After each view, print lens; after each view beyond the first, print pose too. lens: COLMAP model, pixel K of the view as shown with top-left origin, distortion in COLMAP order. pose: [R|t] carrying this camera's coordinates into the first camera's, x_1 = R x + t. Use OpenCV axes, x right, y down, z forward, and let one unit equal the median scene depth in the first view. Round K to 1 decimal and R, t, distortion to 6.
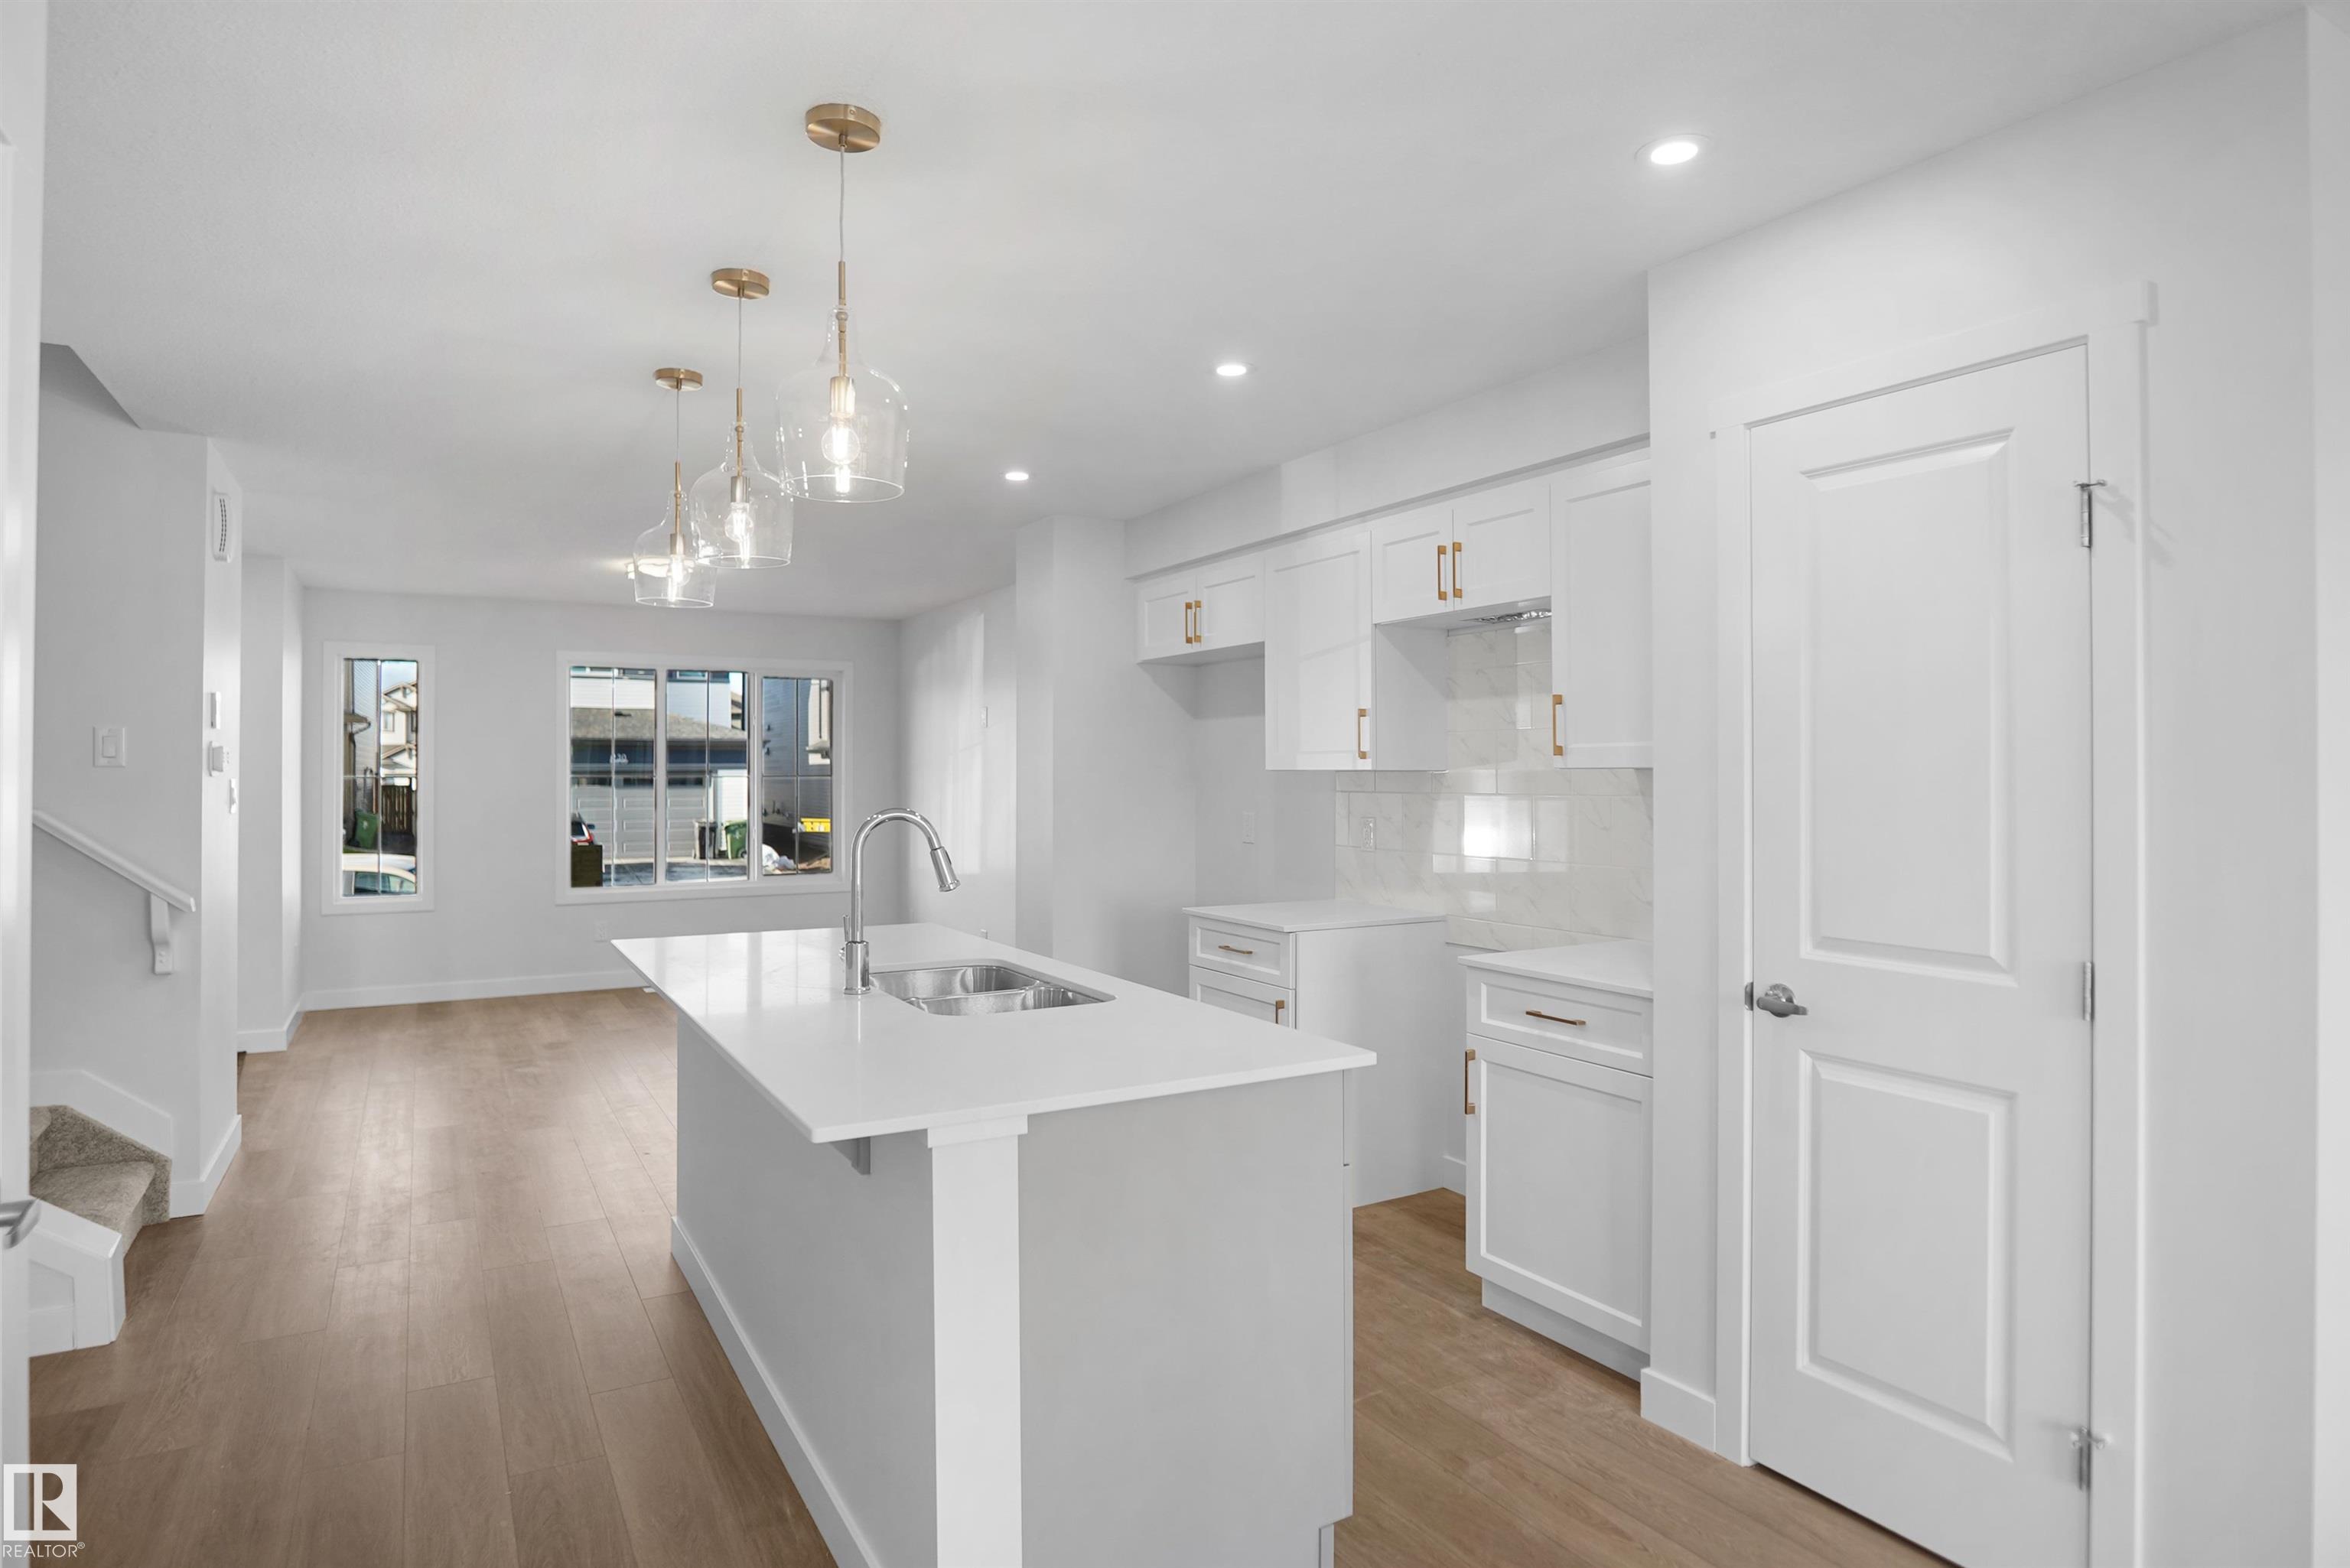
lens RADIAL K [[1302.8, 0, 1161.4], [0, 1302.8, 754.9], [0, 0, 1]] dist [-0.042364, 0.014433]
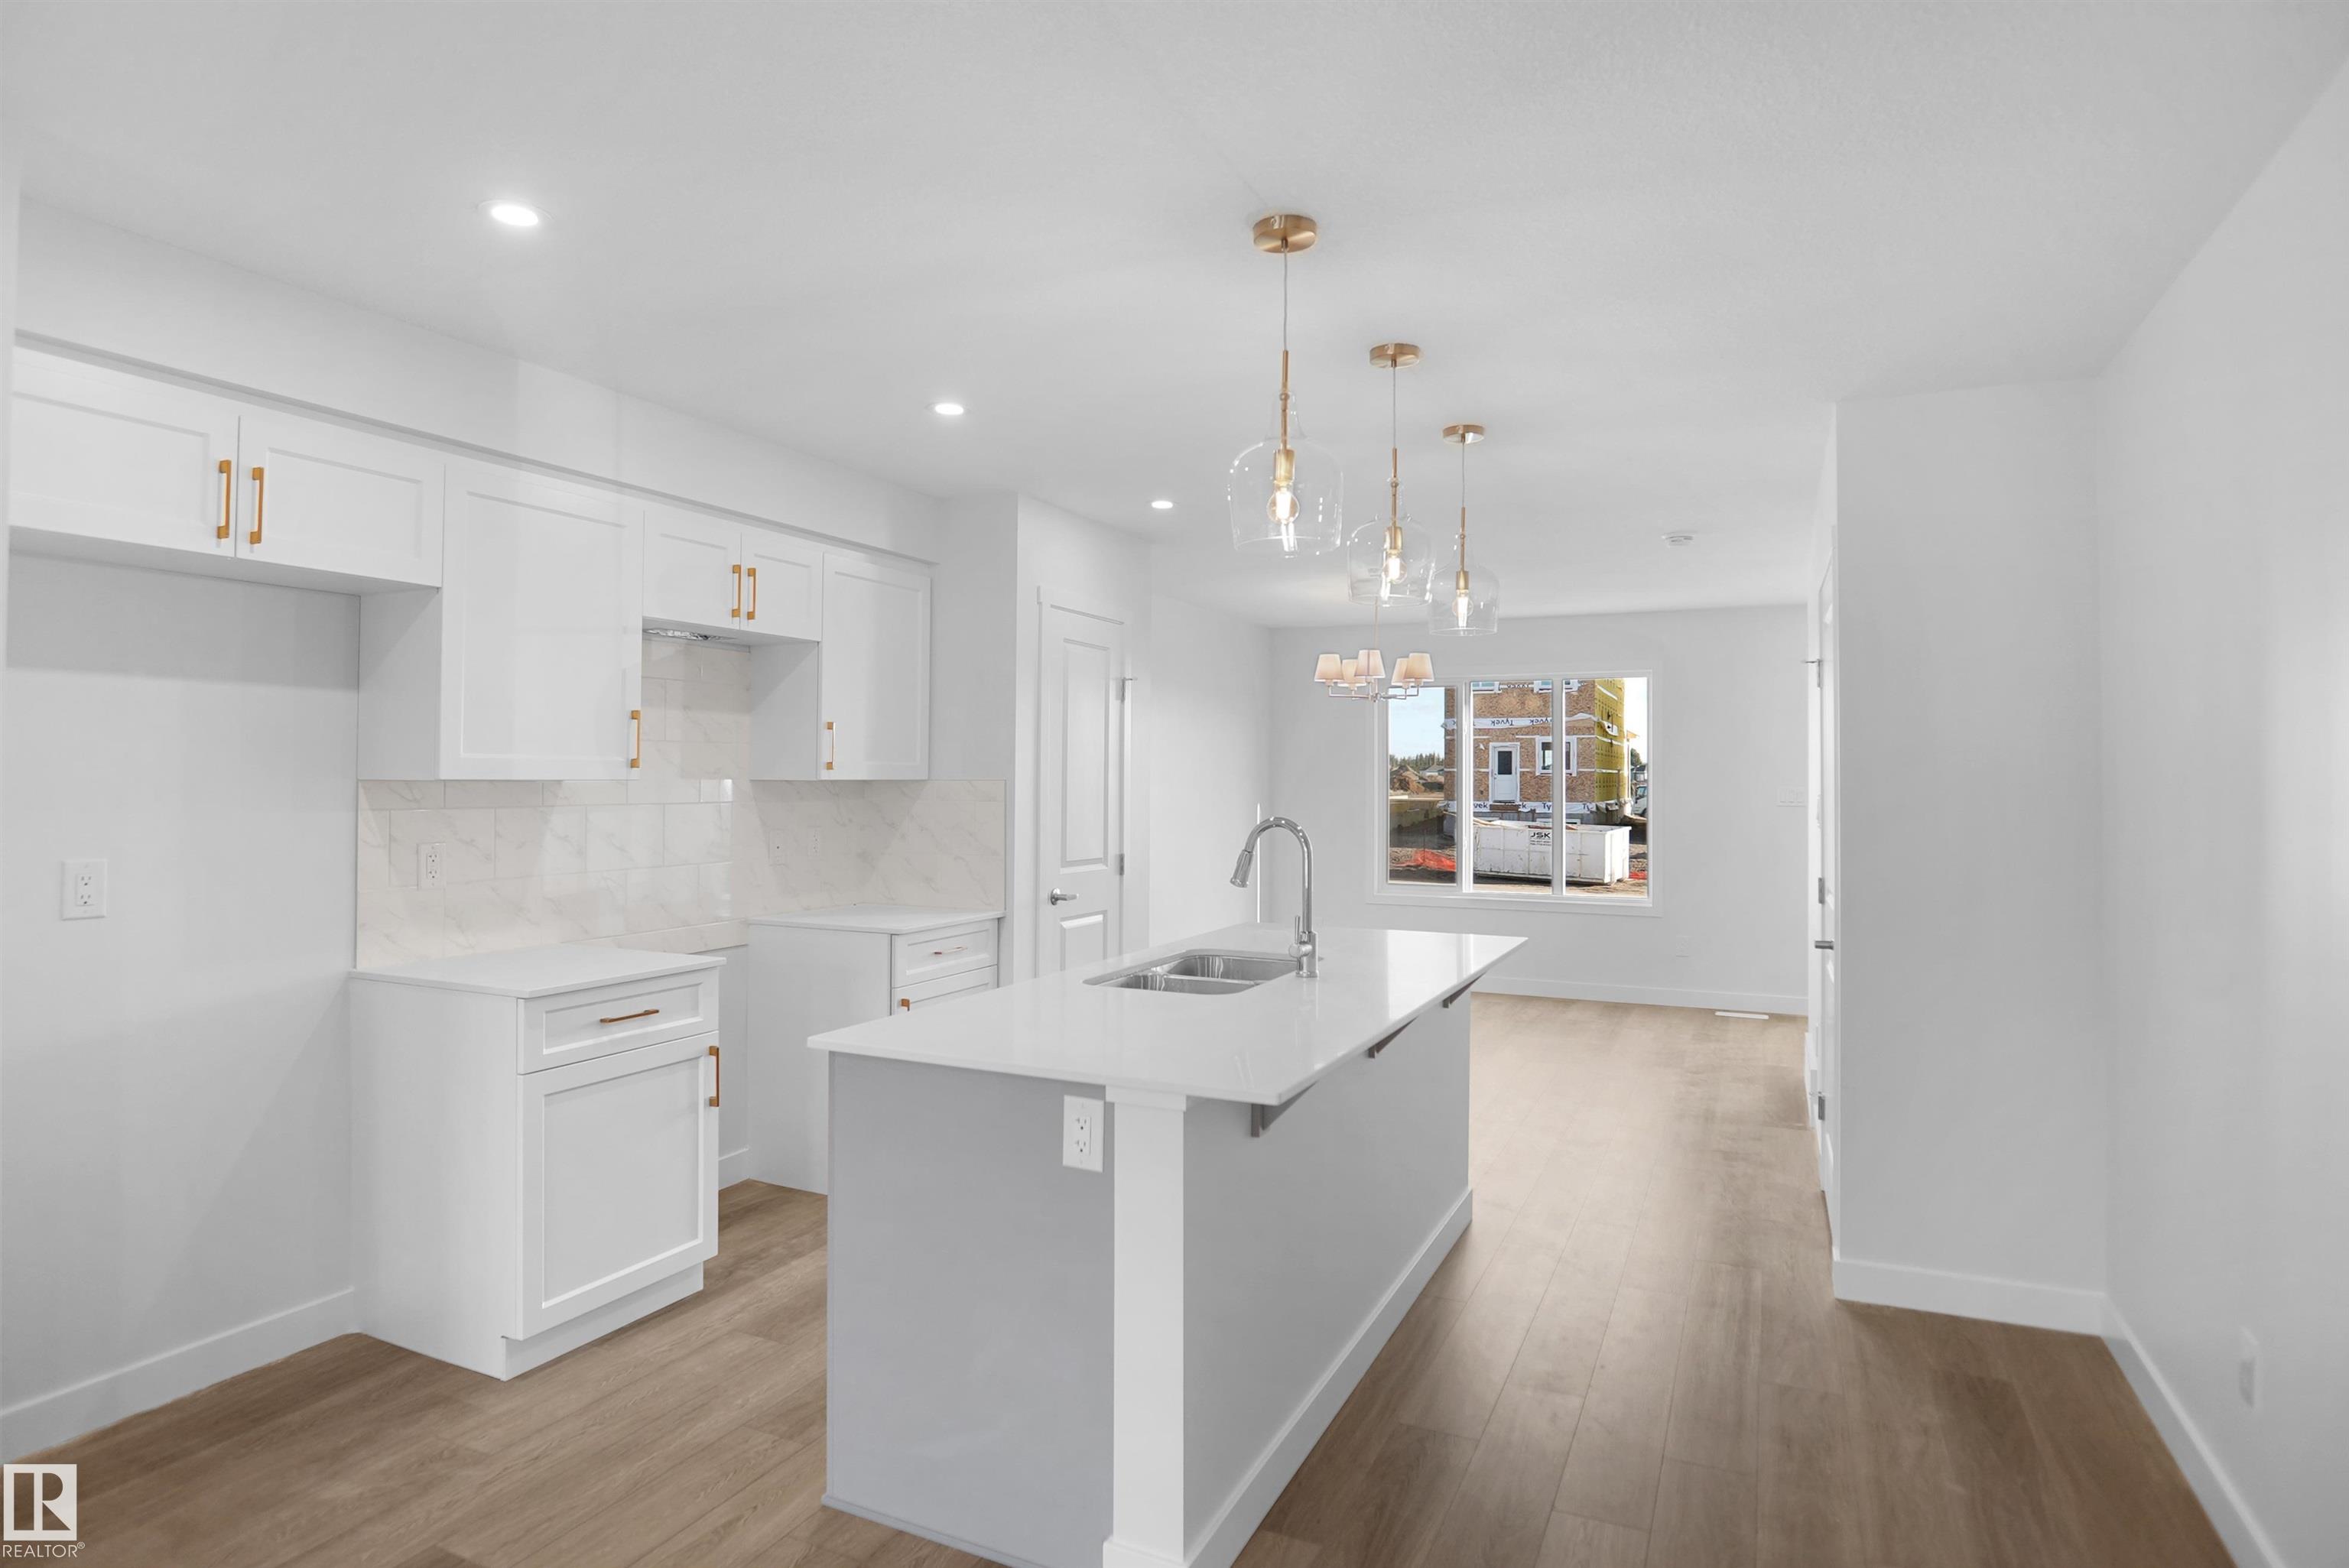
lens RADIAL K [[1283.8, 0, 1152.4], [0, 1283.8, 760.9], [0, 0, 1]] dist [-0.039144, 0.013730]
pose [[-0.569080, 0.009901, 0.822223, -0.805360], [-0.015965, 0.999606, -0.023087, 0.013631], [-0.822127, -0.026264, -0.568698, 1.290544]]
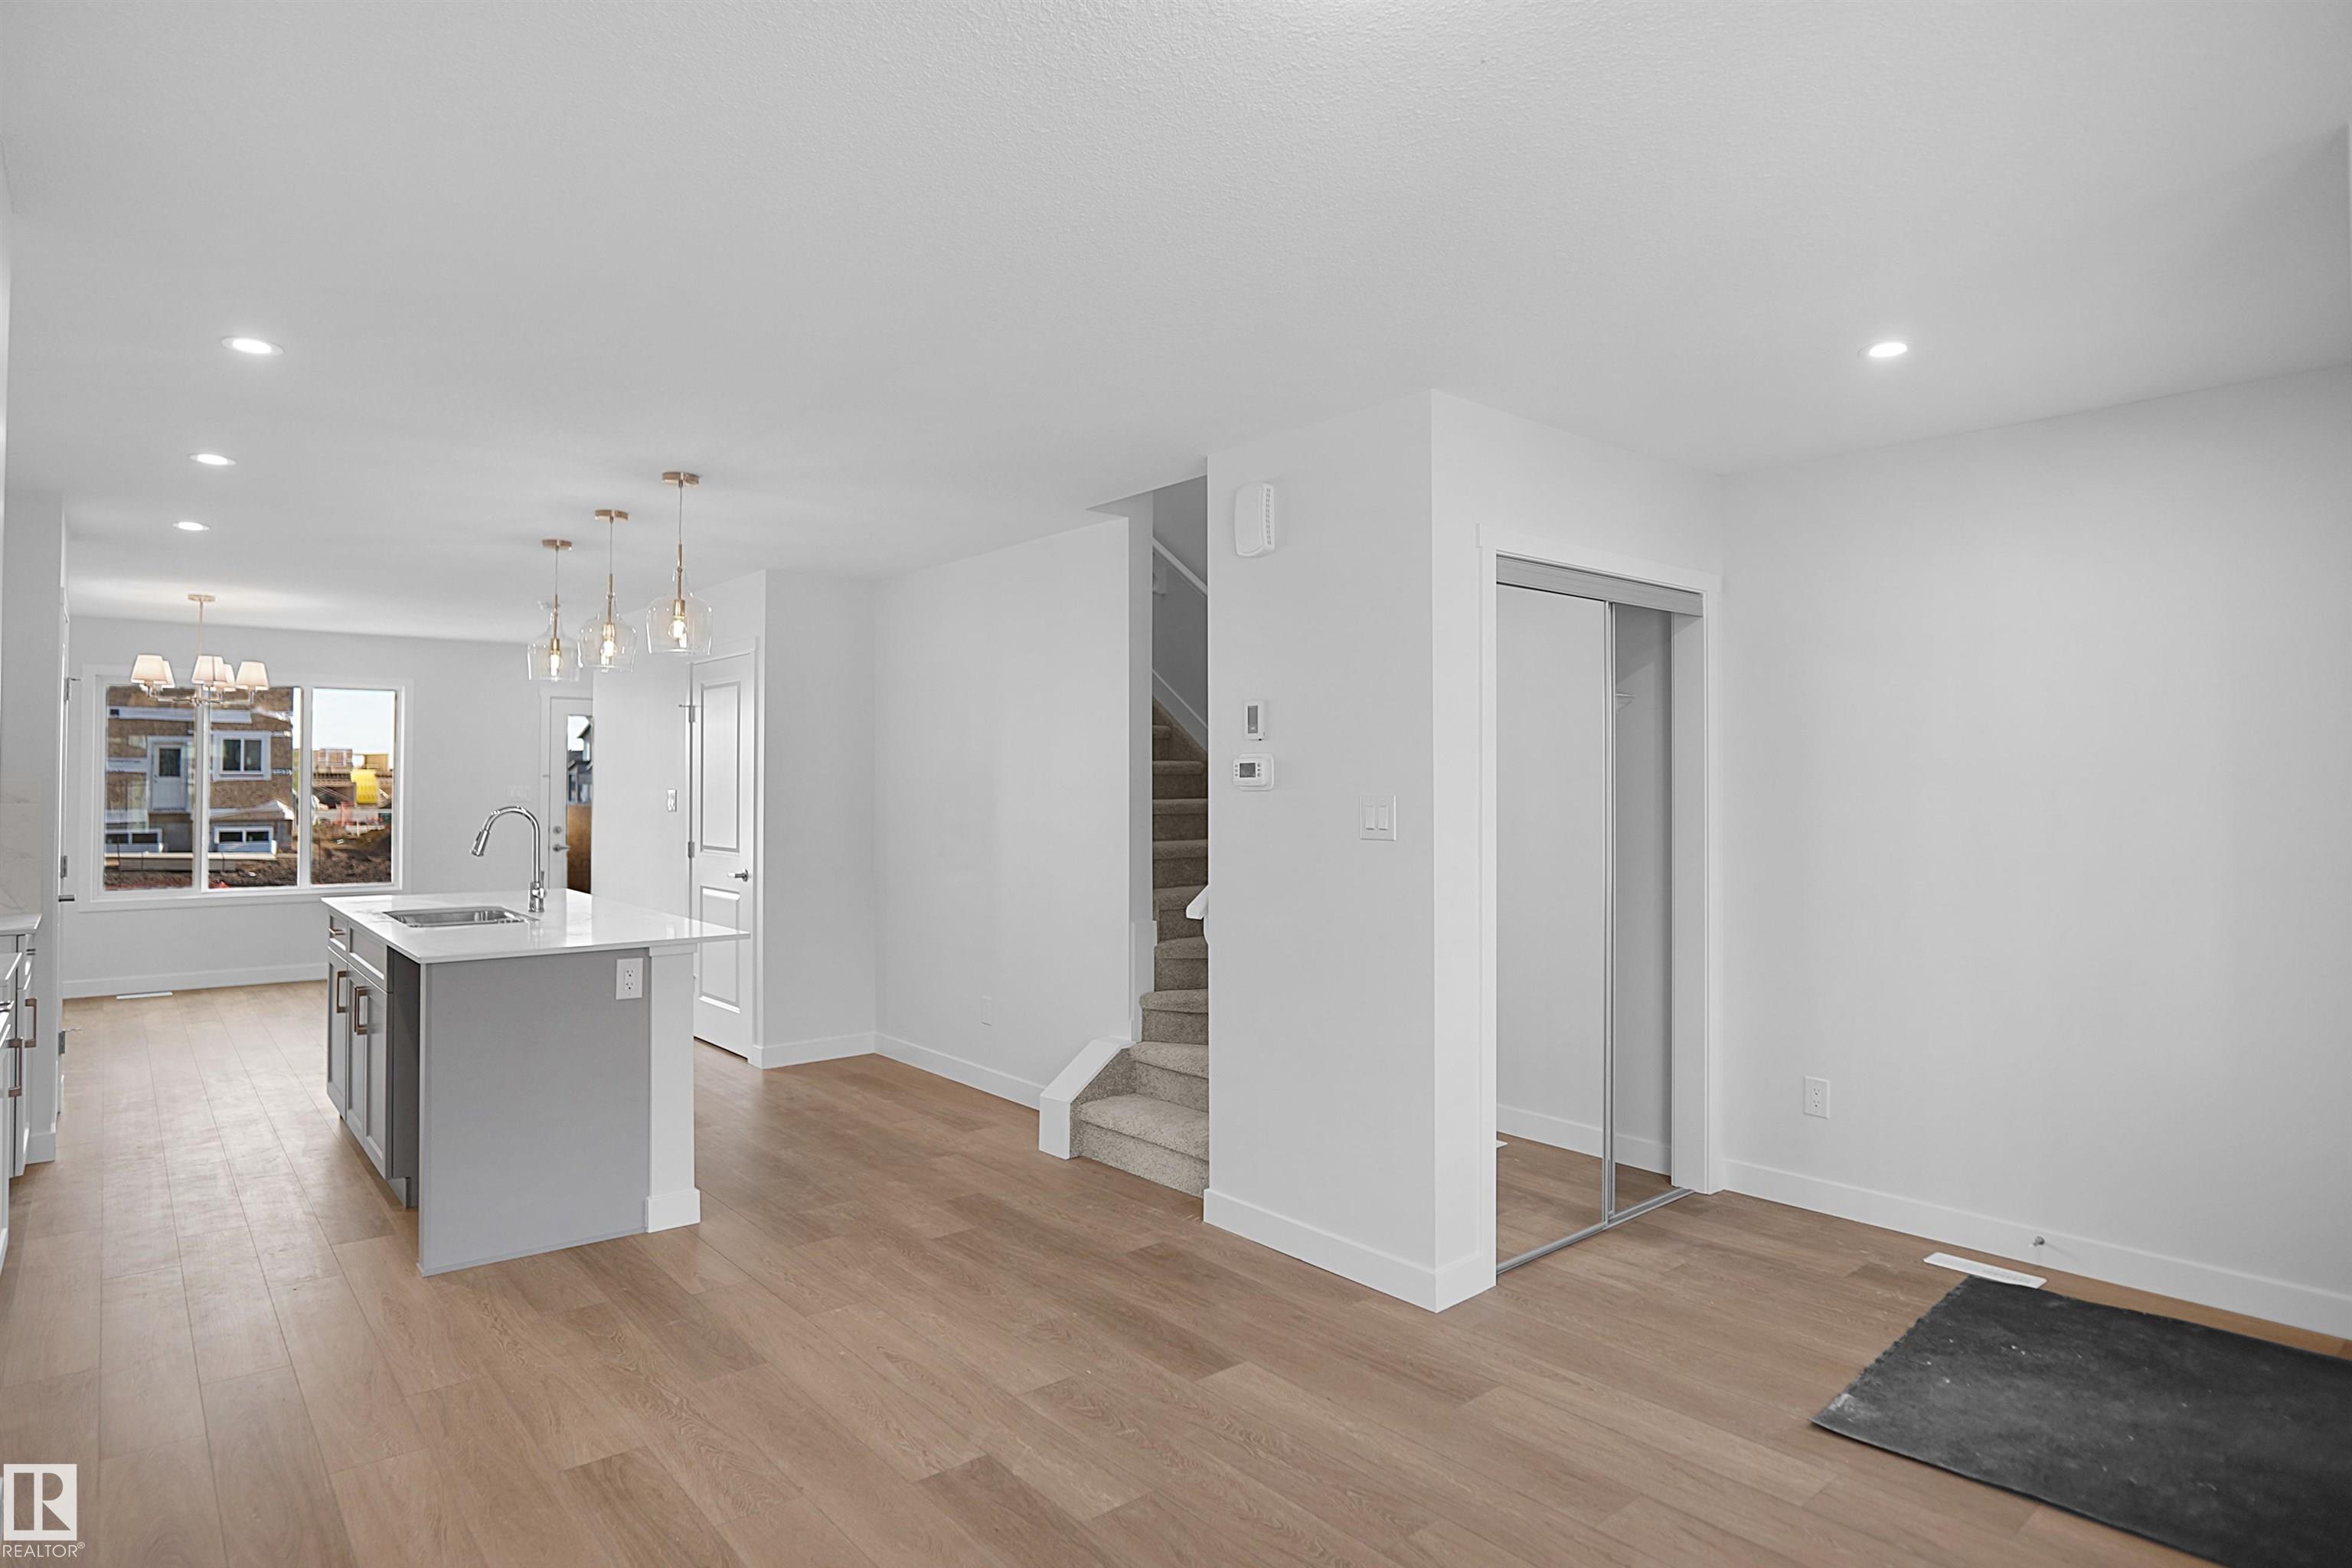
lens RADIAL K [[1274.7, 0, 1159.8], [0, 1274.7, 768.3], [0, 0, 1]] dist [-0.030787, 0.002186]
pose [[-0.984174, -0.002190, -0.177189, -0.553948], [0.002540, 0.999647, -0.026463, 0.027460], [0.177184, -0.026494, -0.983821, 2.059157]]
